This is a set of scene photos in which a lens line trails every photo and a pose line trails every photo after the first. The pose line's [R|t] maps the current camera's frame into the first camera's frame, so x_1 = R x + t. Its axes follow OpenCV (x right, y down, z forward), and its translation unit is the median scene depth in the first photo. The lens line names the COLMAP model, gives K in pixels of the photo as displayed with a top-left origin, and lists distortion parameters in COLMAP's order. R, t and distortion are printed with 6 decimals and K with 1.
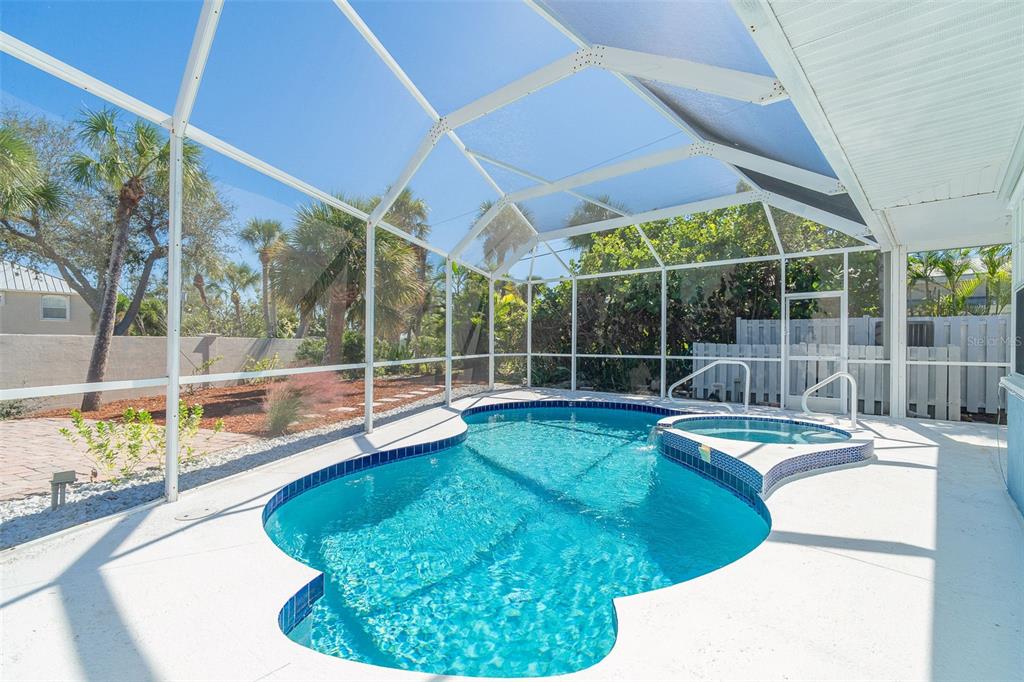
lens RADIAL K [[476.6, 0, 516.3], [0, 476.6, 344.2], [0, 0, 1]] dist [0.000441, 0.000888]
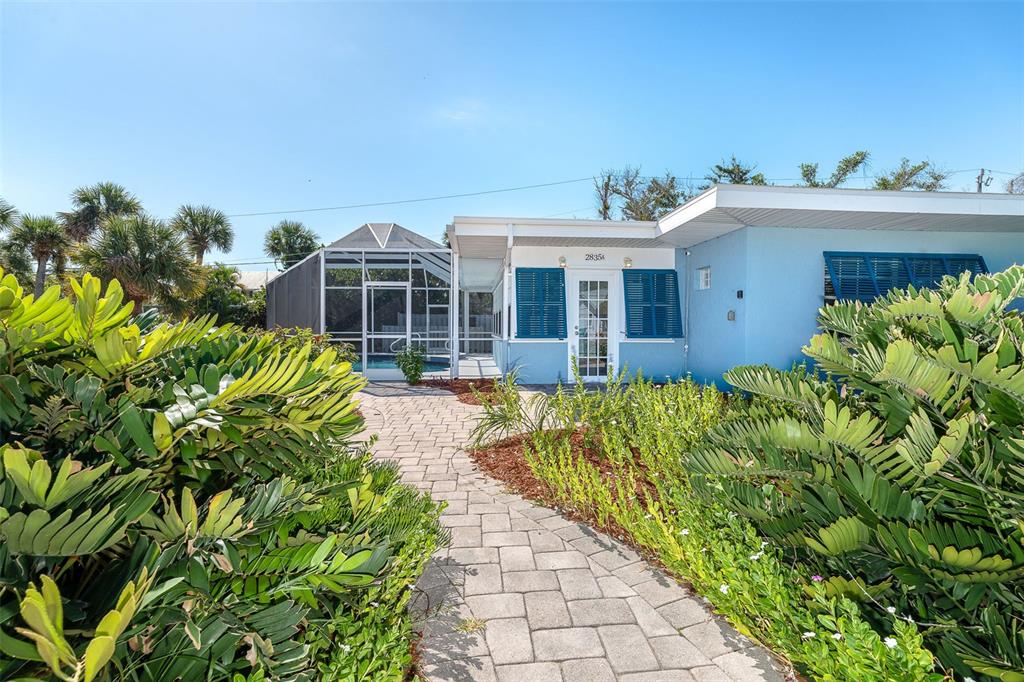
lens RADIAL K [[476.6, 0, 517.4], [0, 476.6, 339.3], [0, 0, 1]] dist [0.000441, 0.000888]
pose [[0.675040, -0.029172, 0.737204, -0.886310], [0.010712, 0.999500, 0.029742, 0.000566], [-0.737703, -0.012180, 0.675016, -0.924030]]
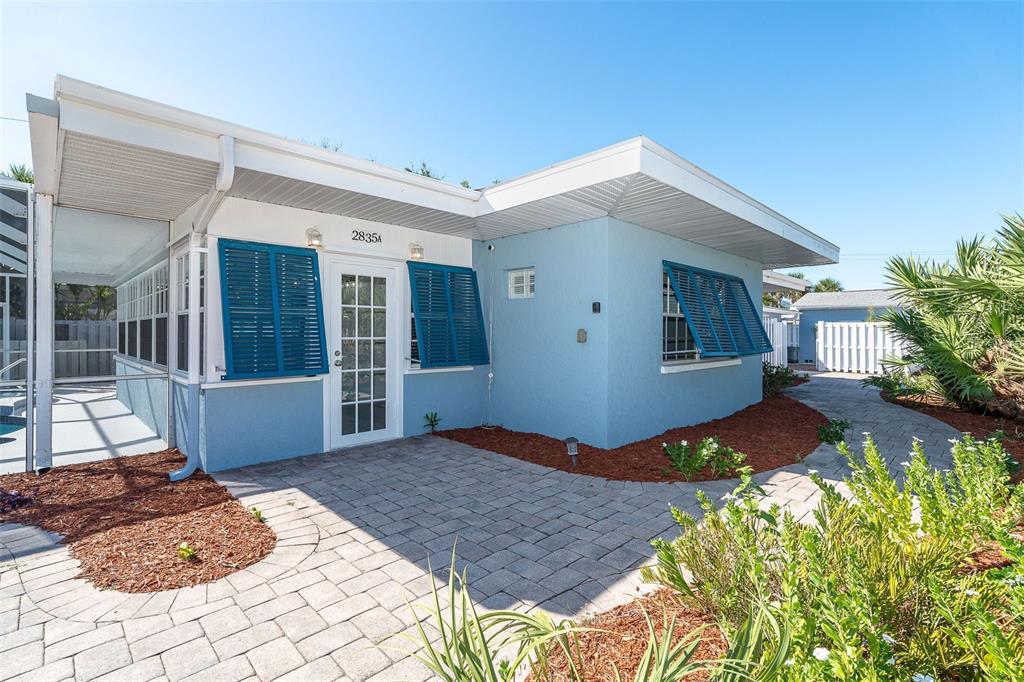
lens RADIAL K [[476.6, 0, 508.1], [0, 476.6, 330.9], [0, 0, 1]] dist [0.000441, 0.000888]
pose [[0.063040, -0.008684, 0.997973, -0.631961], [0.007211, 0.999940, 0.008246, -0.024106], [-0.997985, 0.006676, 0.063099, -0.584111]]
